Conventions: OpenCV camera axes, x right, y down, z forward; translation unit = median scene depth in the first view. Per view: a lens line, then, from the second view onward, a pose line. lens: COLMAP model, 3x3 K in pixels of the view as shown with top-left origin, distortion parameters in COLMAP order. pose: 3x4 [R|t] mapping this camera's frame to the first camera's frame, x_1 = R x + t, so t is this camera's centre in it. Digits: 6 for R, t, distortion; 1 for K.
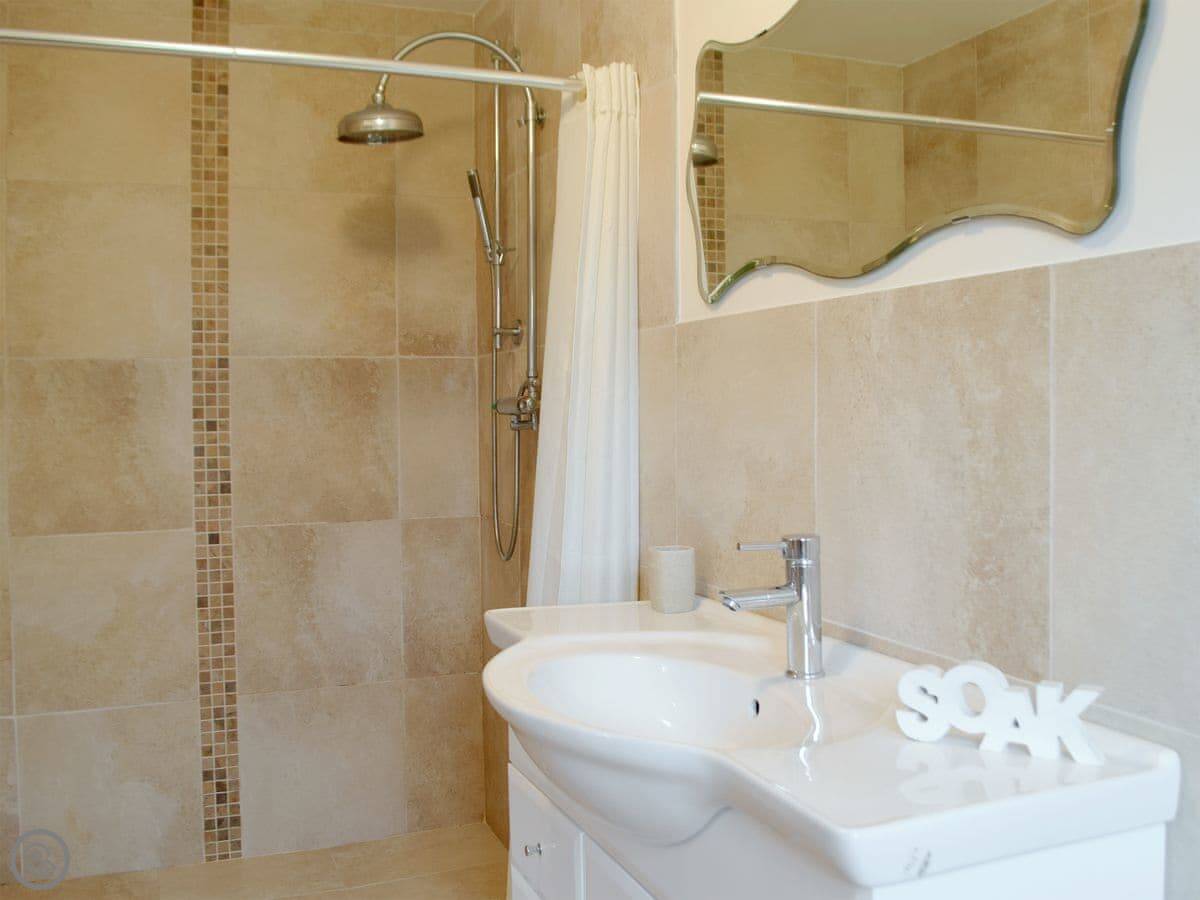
lens RADIAL K [[1192.4, 0, 629.9], [0, 1192.4, 448.6], [0, 0, 1]] dist [-0.071765, -0.004546]
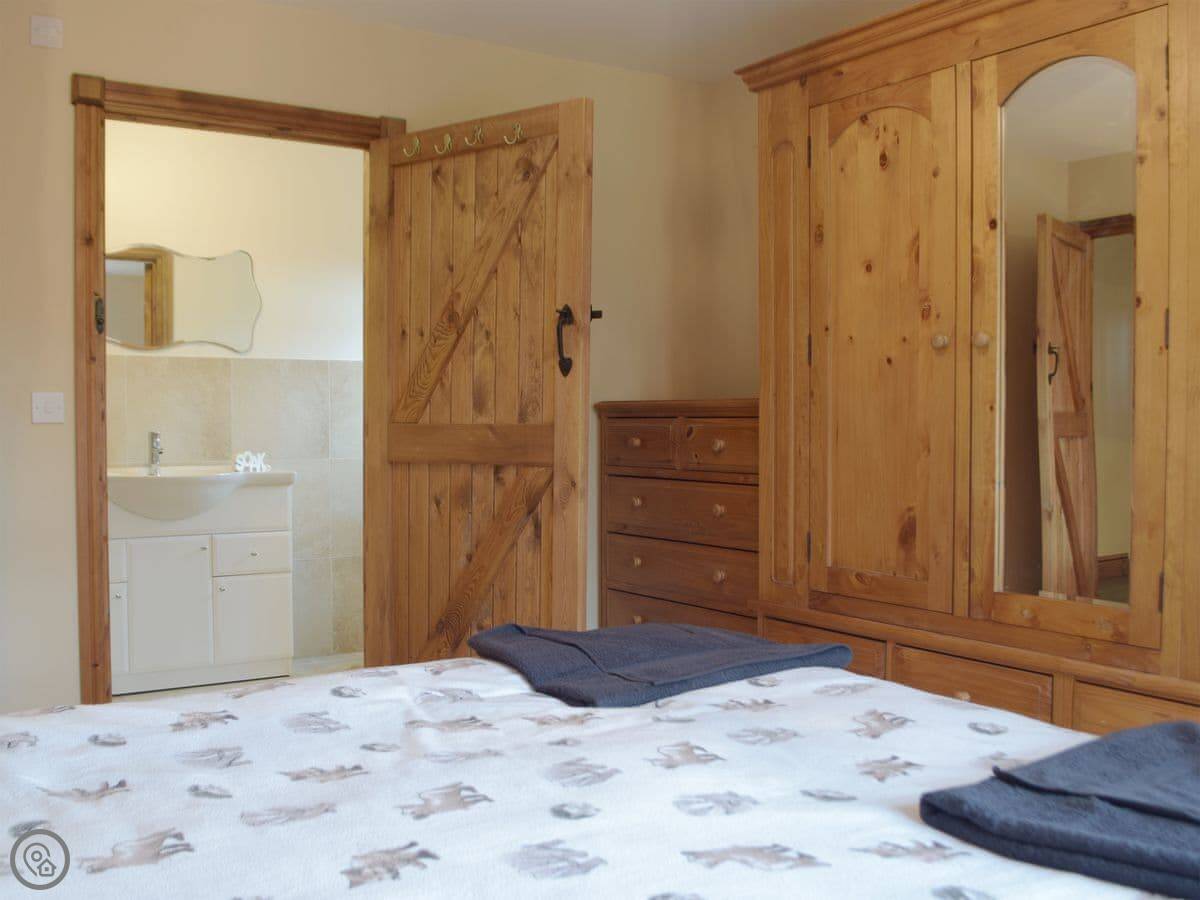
lens RADIAL K [[1192.4, 0, 629.9], [0, 1192.4, 448.6], [0, 0, 1]] dist [-0.071765, -0.004546]
pose [[-0.217309, -0.021012, 0.975877, -3.999201], [0.036015, 0.998915, 0.029528, 0.089832], [-0.975438, 0.041563, -0.216316, 0.533078]]
